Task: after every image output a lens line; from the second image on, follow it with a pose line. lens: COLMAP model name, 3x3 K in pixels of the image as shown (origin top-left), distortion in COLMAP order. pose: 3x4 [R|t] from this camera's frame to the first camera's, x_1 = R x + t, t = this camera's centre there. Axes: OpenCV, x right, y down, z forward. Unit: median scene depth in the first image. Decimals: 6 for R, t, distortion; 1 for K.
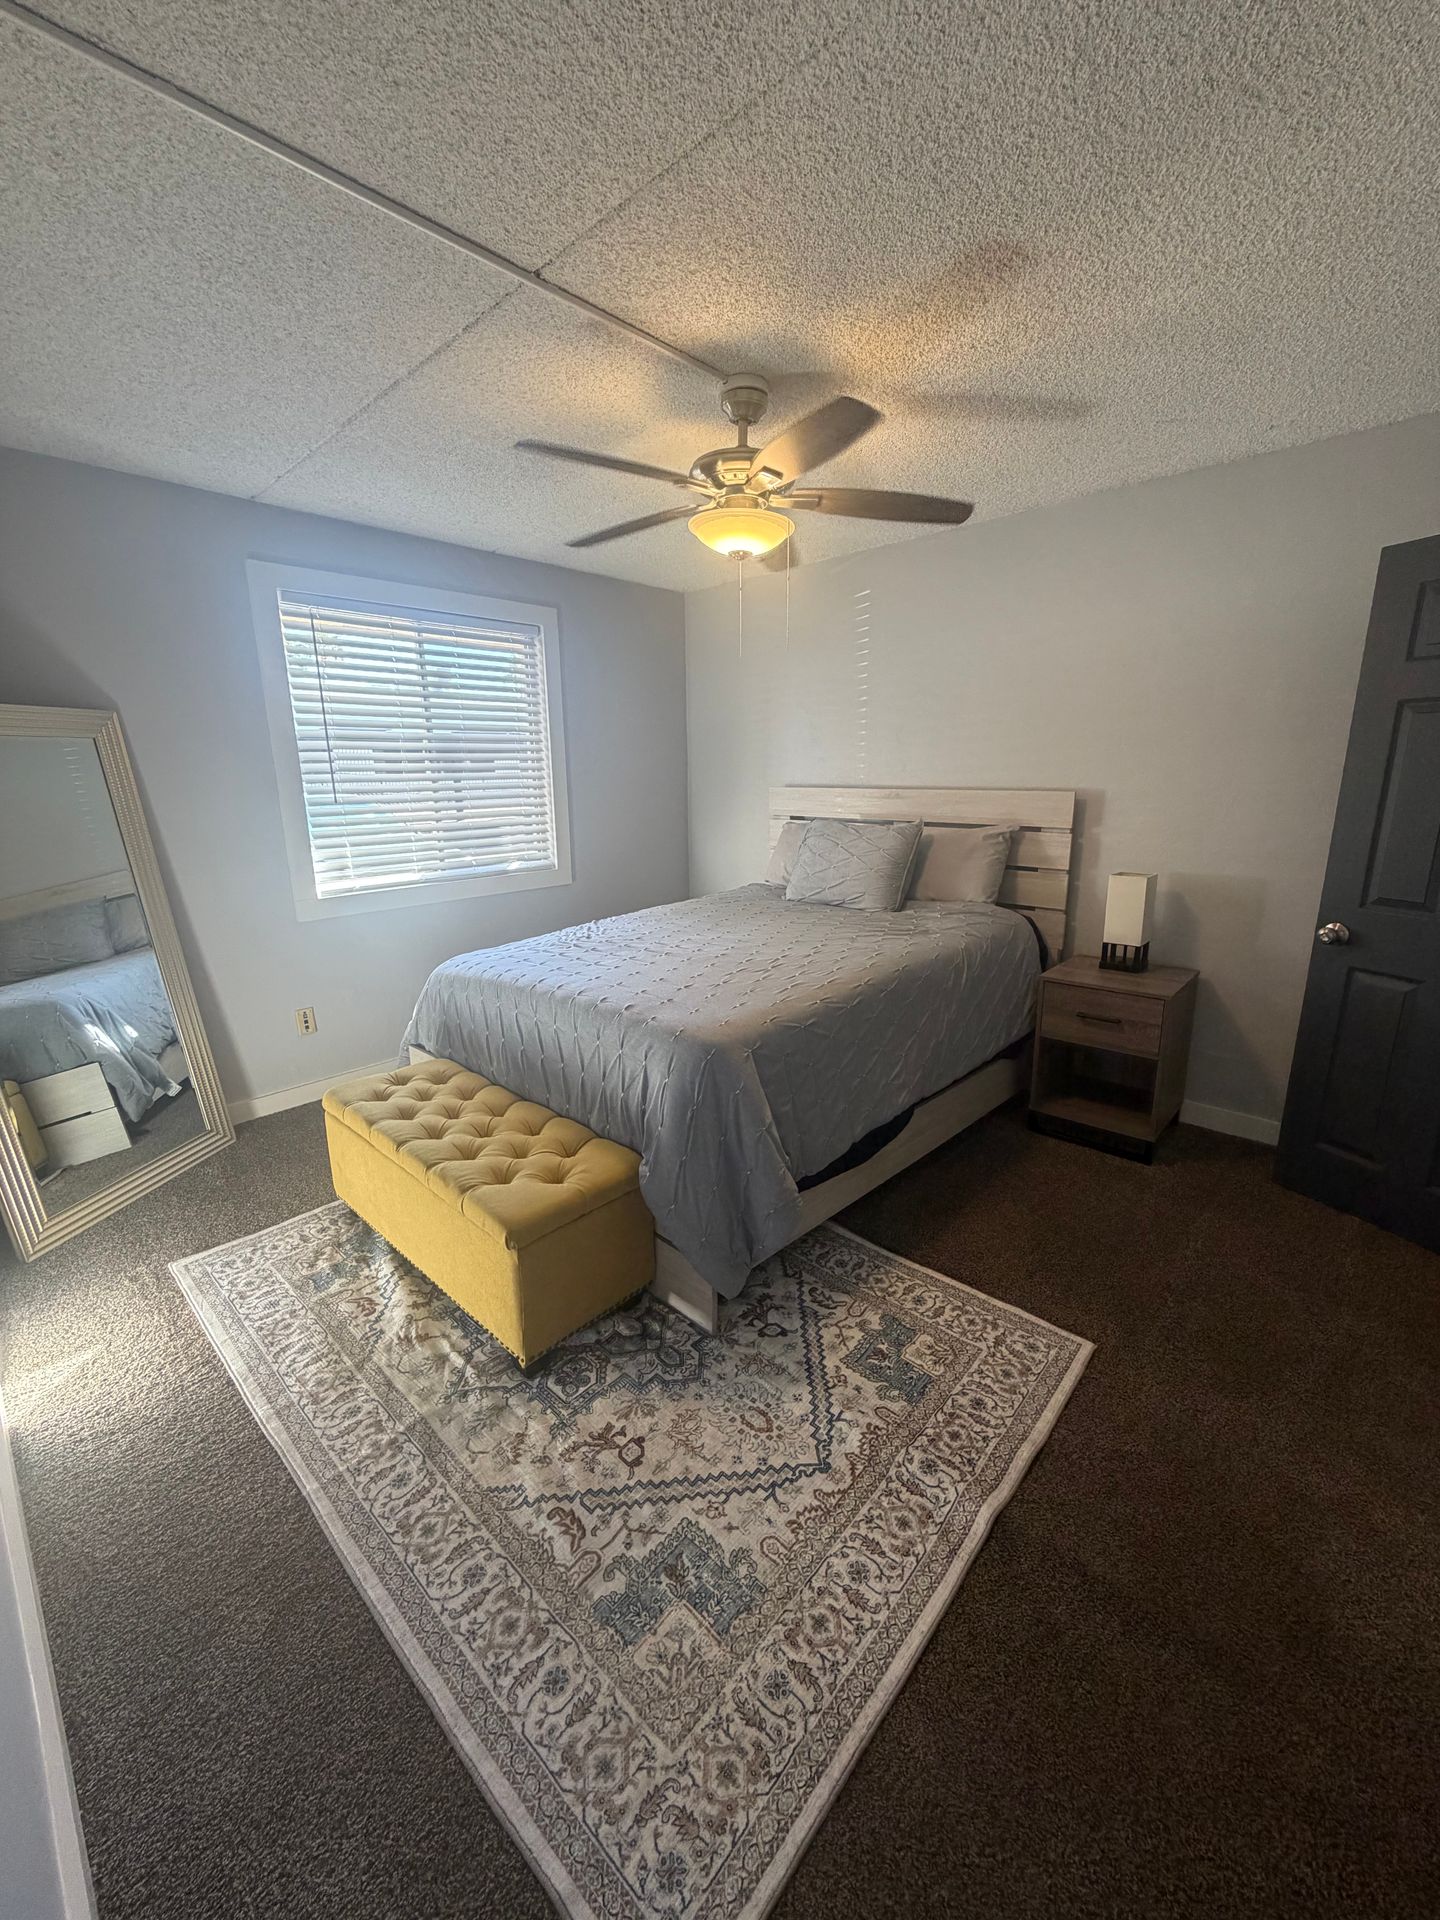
lens RADIAL K [[765.3, 0, 724.6], [0, 765.3, 956.8], [0, 0, 1]] dist [-0.002293, 0.000605]
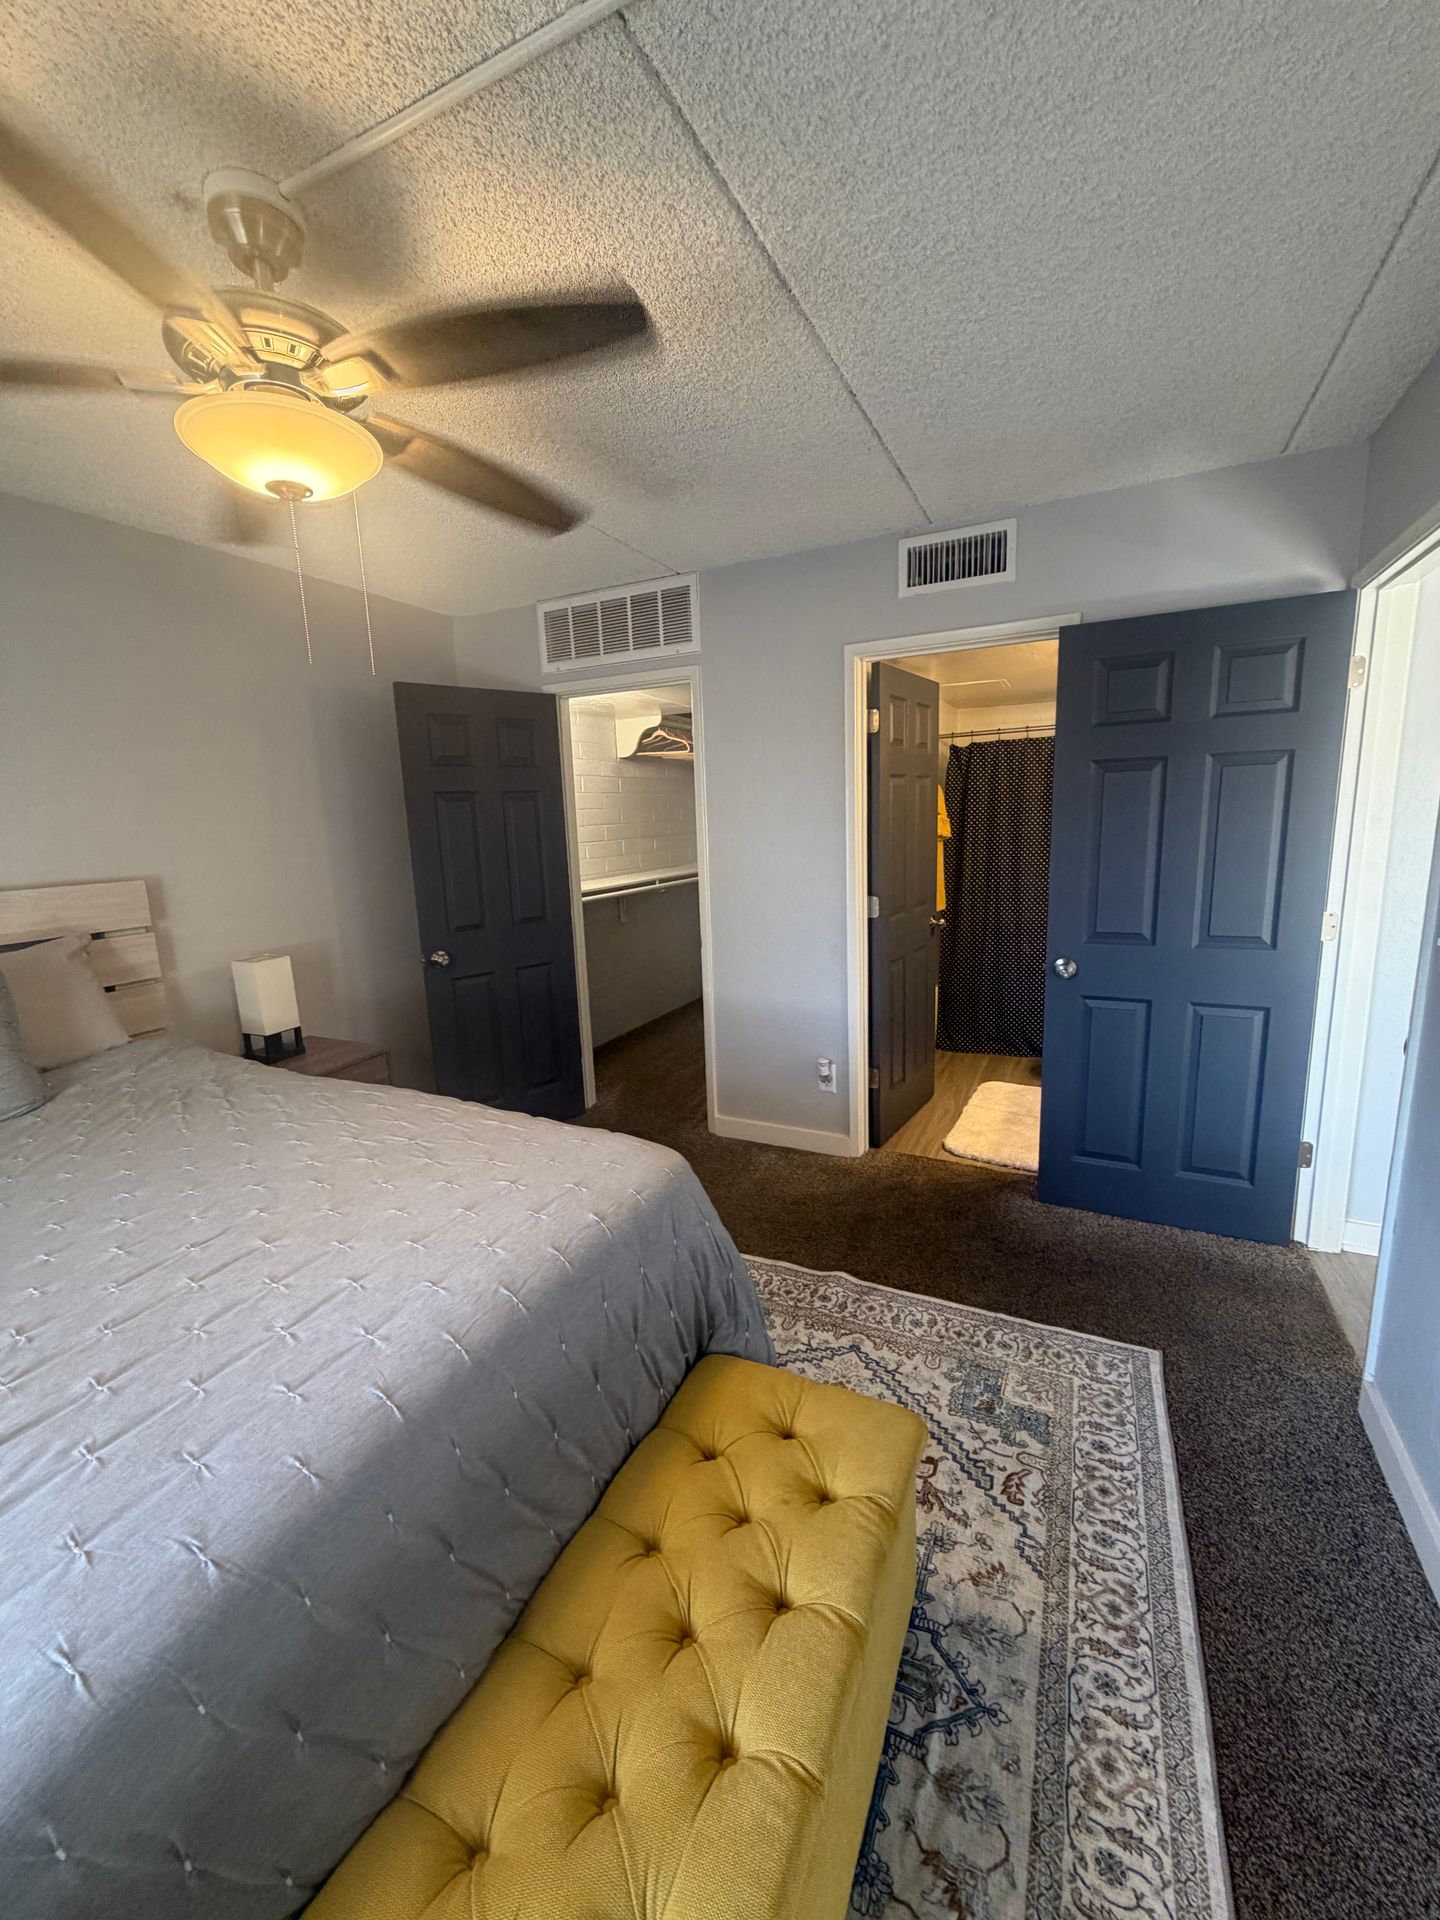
lens RADIAL K [[765.3, 0, 721.4], [0, 765.3, 956.2], [0, 0, 1]] dist [-0.002293, 0.000605]
pose [[-0.294958, -0.153042, 0.943174, -0.994682], [0.268643, 0.933992, 0.235564, -0.350717], [-0.916968, 0.322859, -0.234374, 1.382009]]
